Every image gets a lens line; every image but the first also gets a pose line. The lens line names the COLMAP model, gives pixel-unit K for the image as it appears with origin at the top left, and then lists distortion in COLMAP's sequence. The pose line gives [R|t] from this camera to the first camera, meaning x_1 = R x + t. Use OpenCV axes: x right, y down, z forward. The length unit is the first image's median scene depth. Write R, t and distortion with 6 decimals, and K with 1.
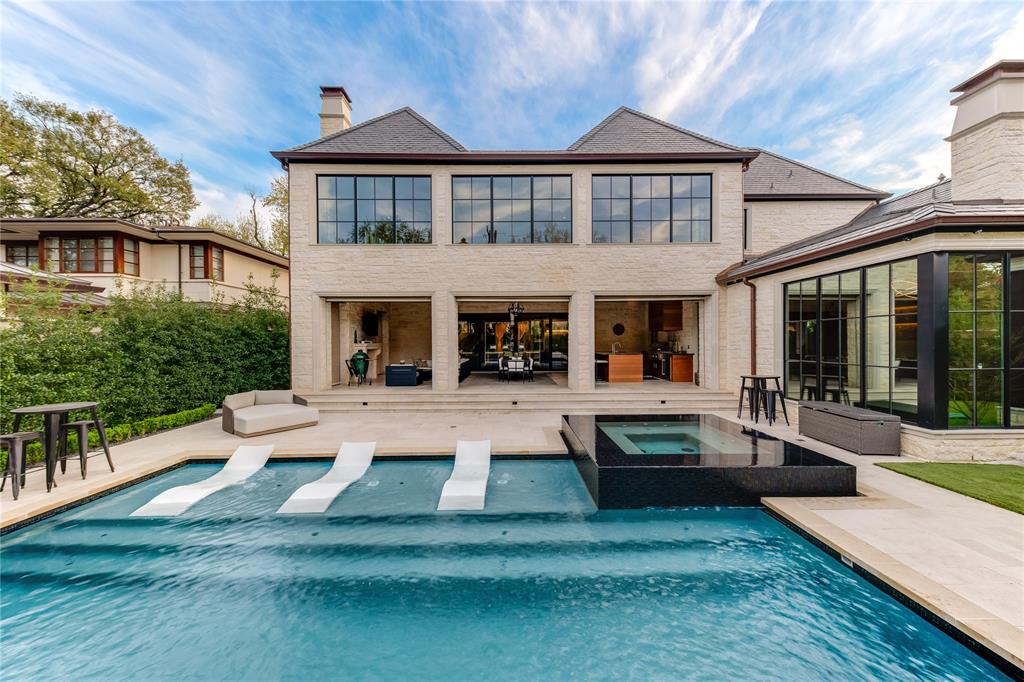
lens RADIAL K [[373.0, 0, 512.7], [0, 373.0, 348.0], [0, 0, 1]] dist [0.010848, -0.000354]
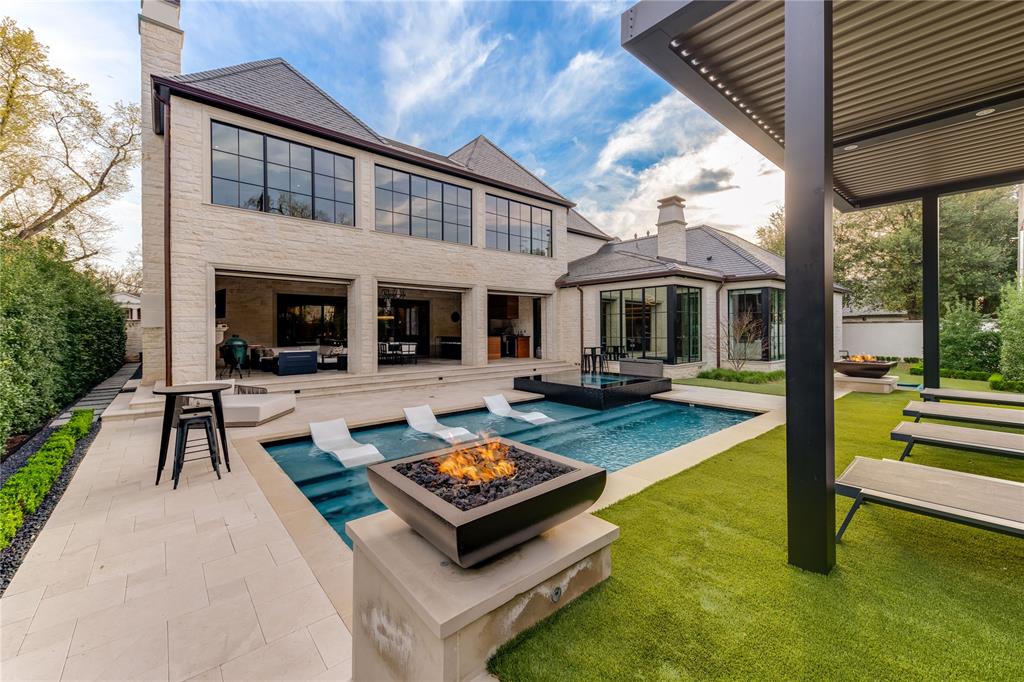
lens RADIAL K [[412.0, 0, 514.8], [0, 412.0, 329.7], [0, 0, 1]] dist [0.002025, 0.000372]
pose [[0.759675, 0.001860, 0.650301, -0.603341], [0.009787, 0.999850, -0.014292, 0.015624], [-0.650230, 0.017221, 0.759543, -0.106209]]
